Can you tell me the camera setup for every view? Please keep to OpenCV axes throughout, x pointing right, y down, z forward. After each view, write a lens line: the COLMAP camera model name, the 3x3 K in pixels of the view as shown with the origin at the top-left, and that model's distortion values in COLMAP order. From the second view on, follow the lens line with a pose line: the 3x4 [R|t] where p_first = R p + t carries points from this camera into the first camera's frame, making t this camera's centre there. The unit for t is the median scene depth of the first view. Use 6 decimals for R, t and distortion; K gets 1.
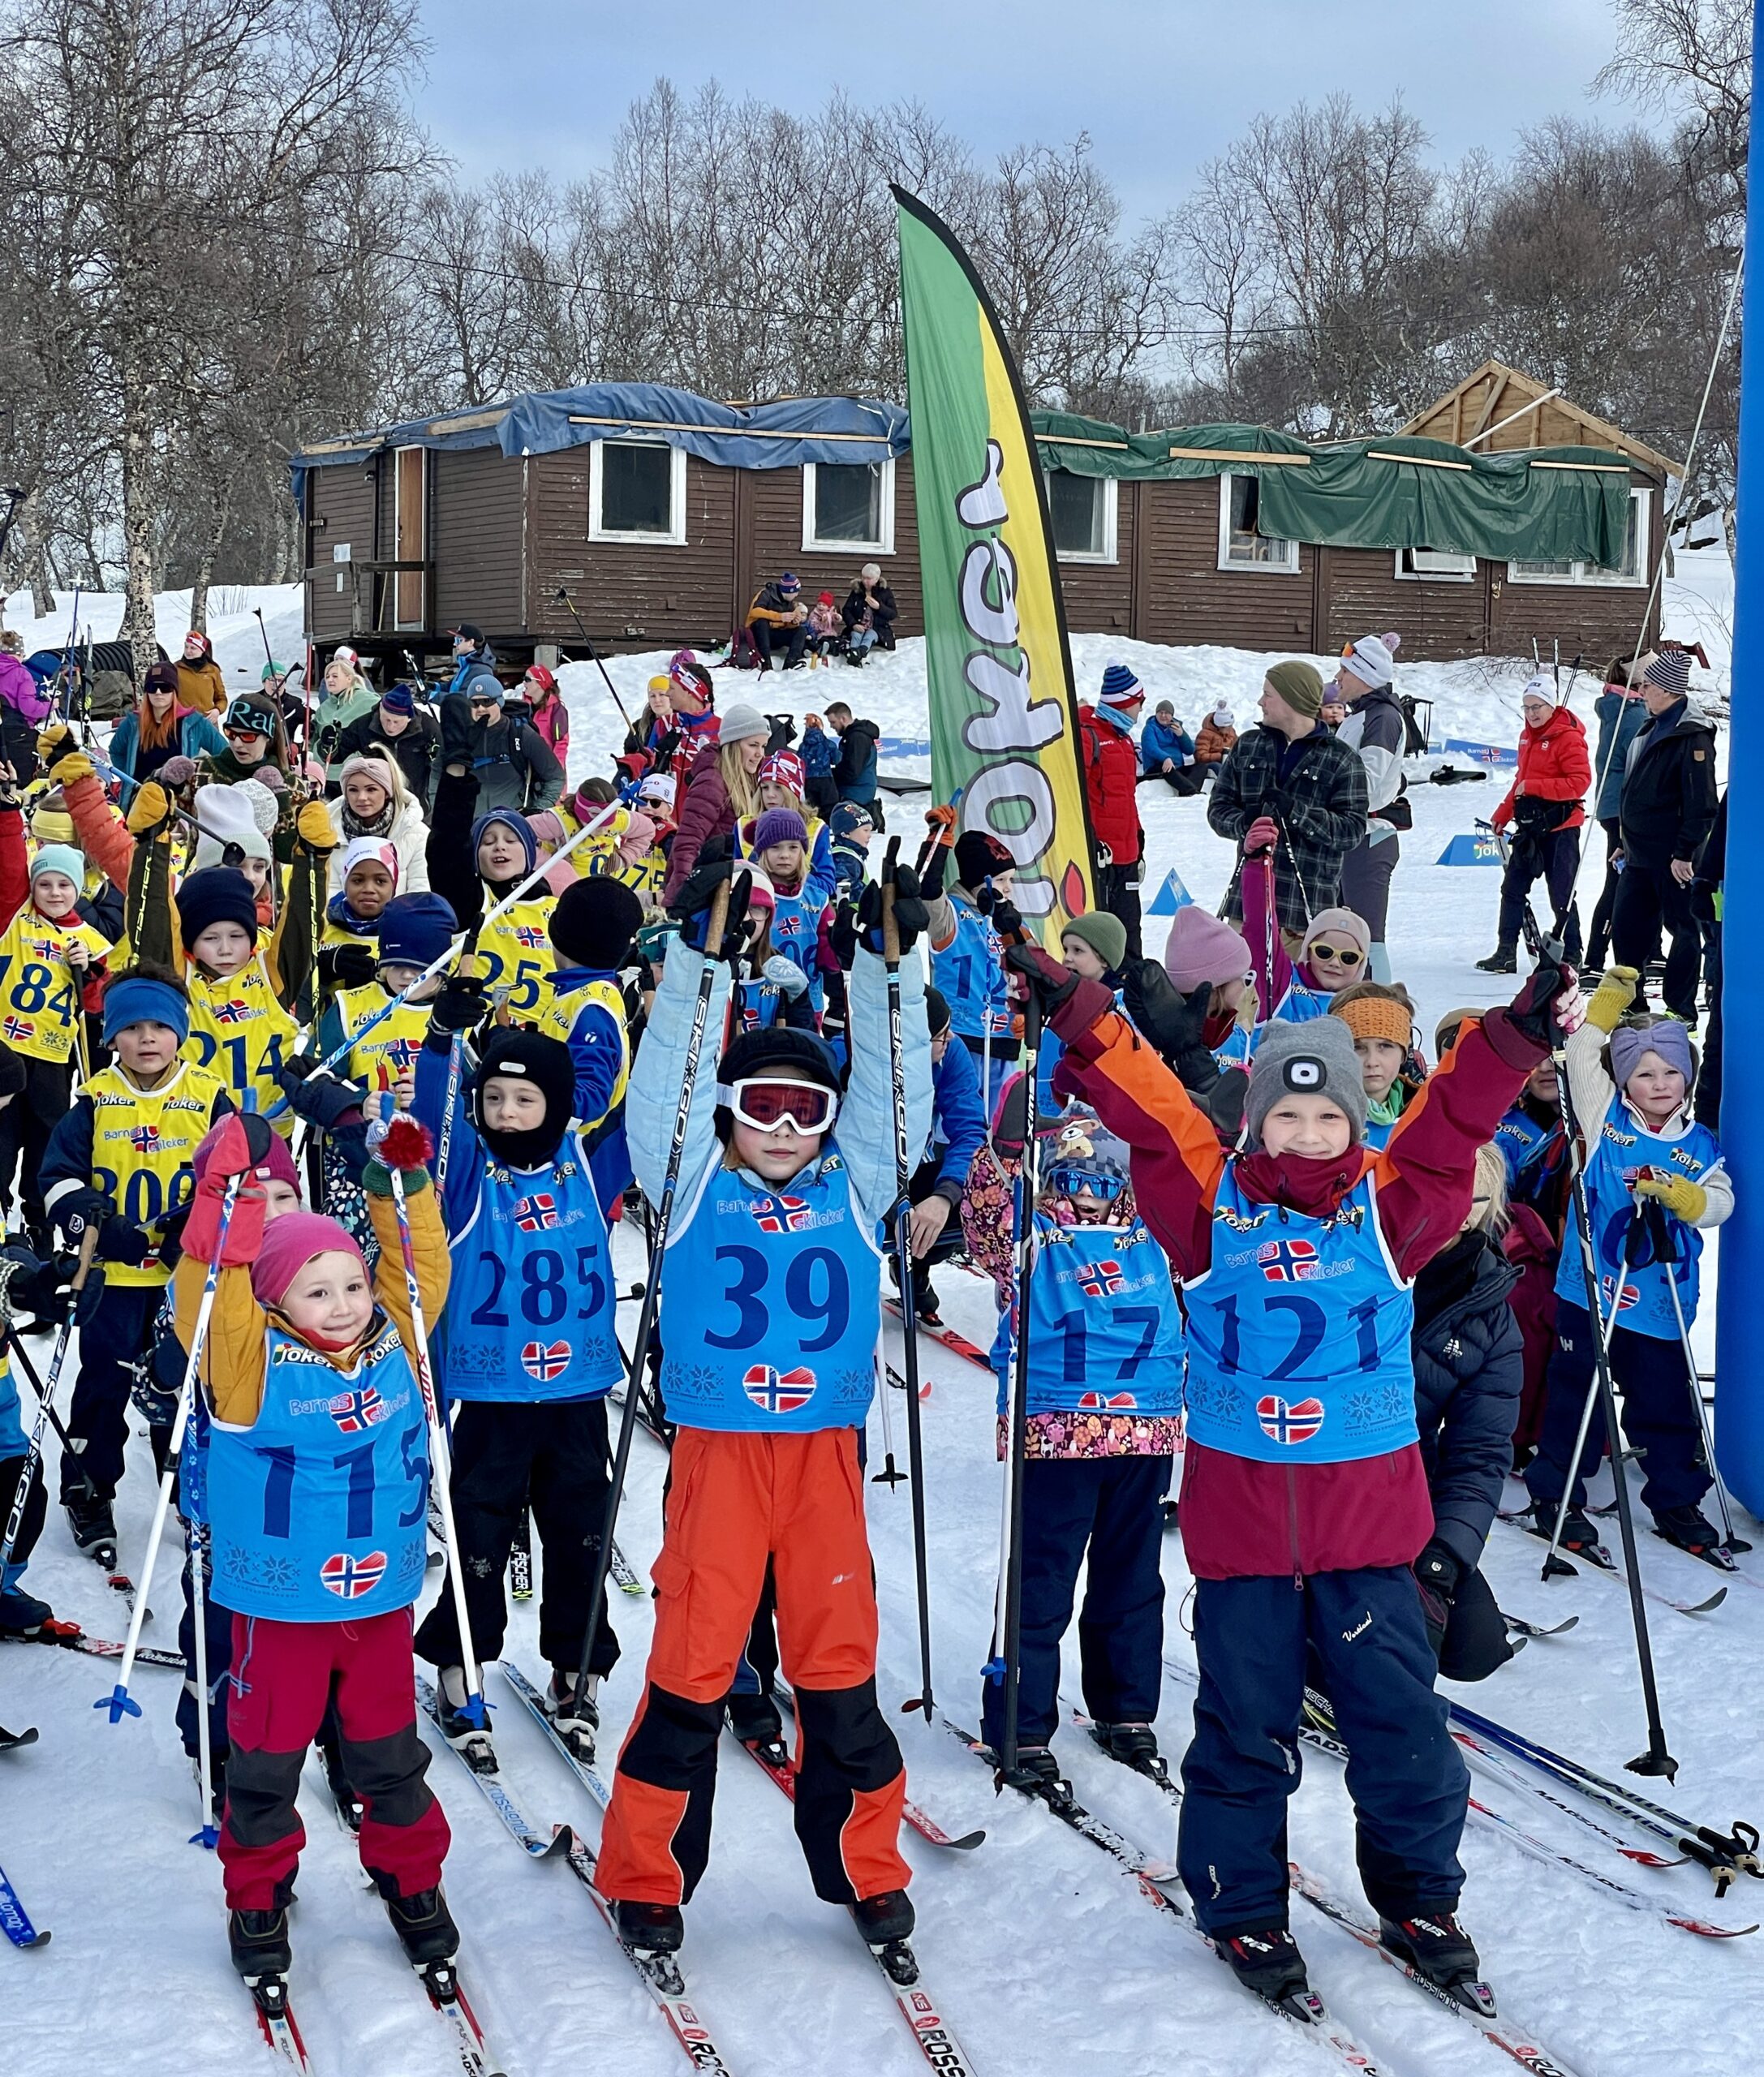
lens RADIAL K [[3593.6, 0, 954.5], [0, 3593.6, 967.6], [0, 0, 1]] dist [0.087438, -0.058588]
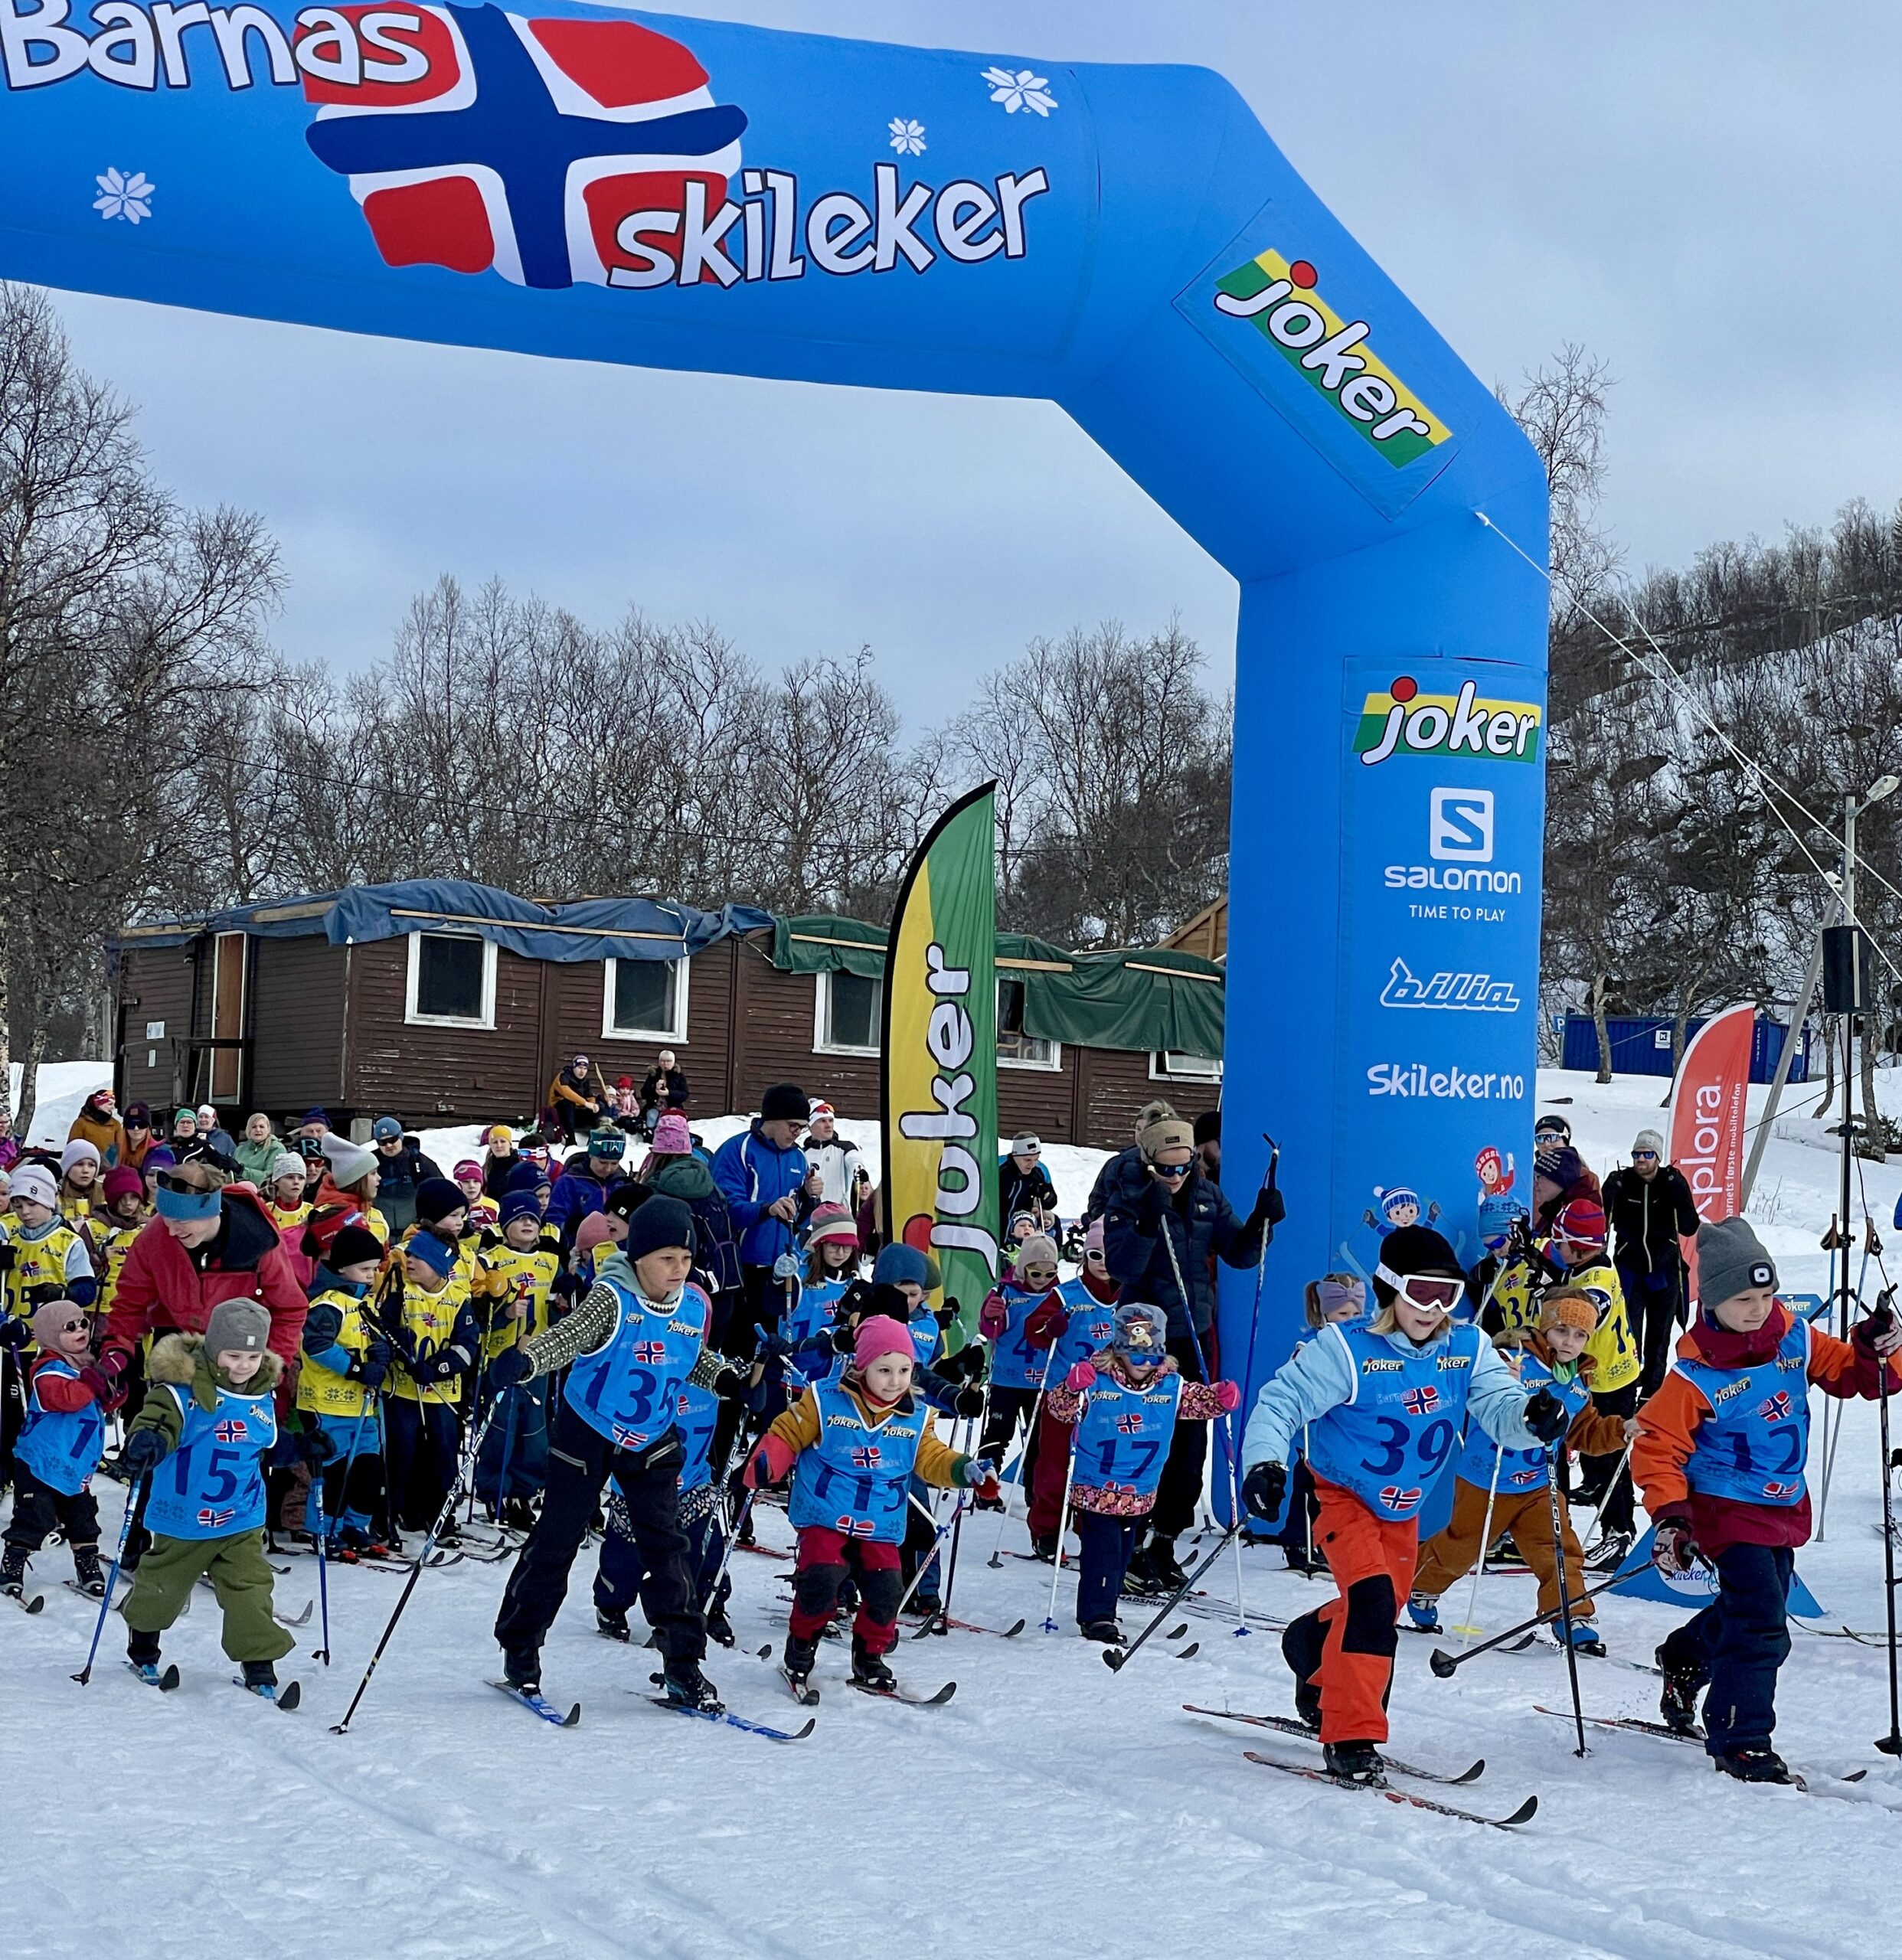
lens RADIAL K [[3989.2, 0, 1036.3], [0, 3989.2, 1175.1], [0, 0, 1]] dist [0.163053, -0.454308]
pose [[0.996365, 0.022627, 0.082125, -0.009200], [-0.015439, 0.996077, -0.087135, 0.025653], [-0.083774, 0.085551, 0.992806, -0.184167]]
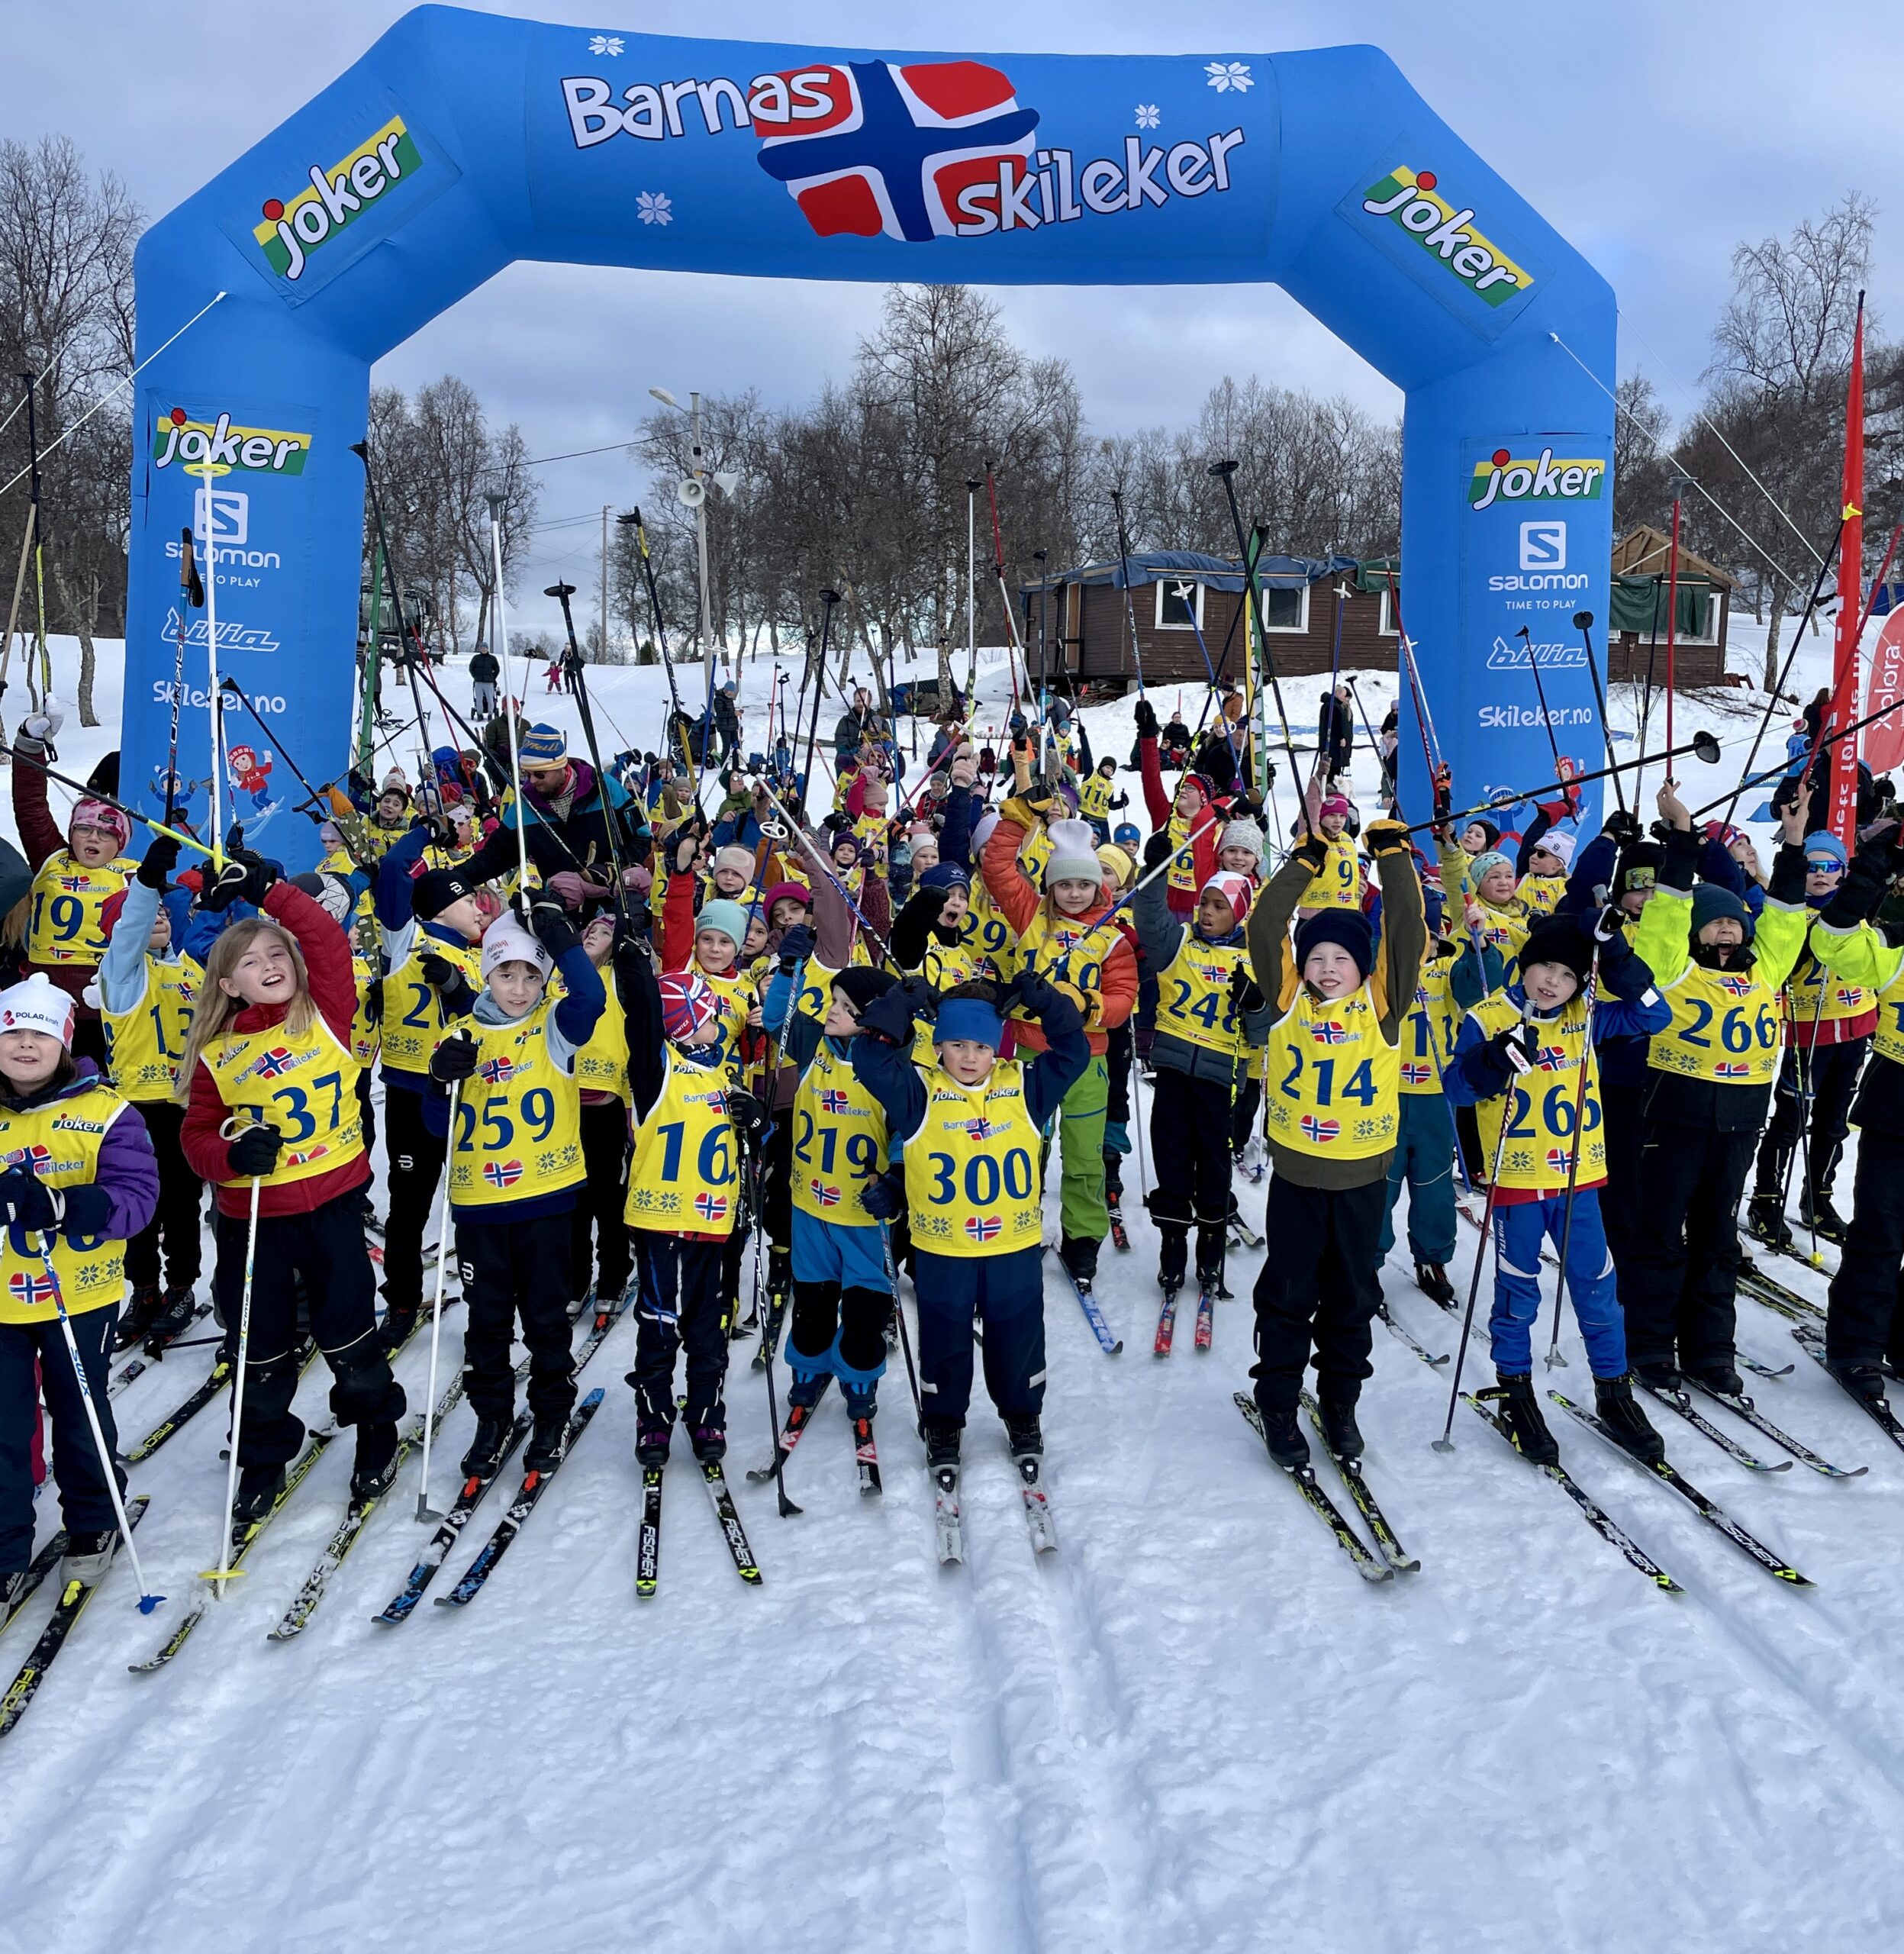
lens RADIAL K [[1959.7, 0, 956.8], [0, 1959.7, 958.2], [0, 0, 1]] dist [0.091653, -0.144201]
pose [[0.974135, 0.032321, -0.223644, 0.041163], [-0.019453, 0.998038, 0.059504, 0.004740], [0.225129, -0.053615, 0.972853, -0.120159]]
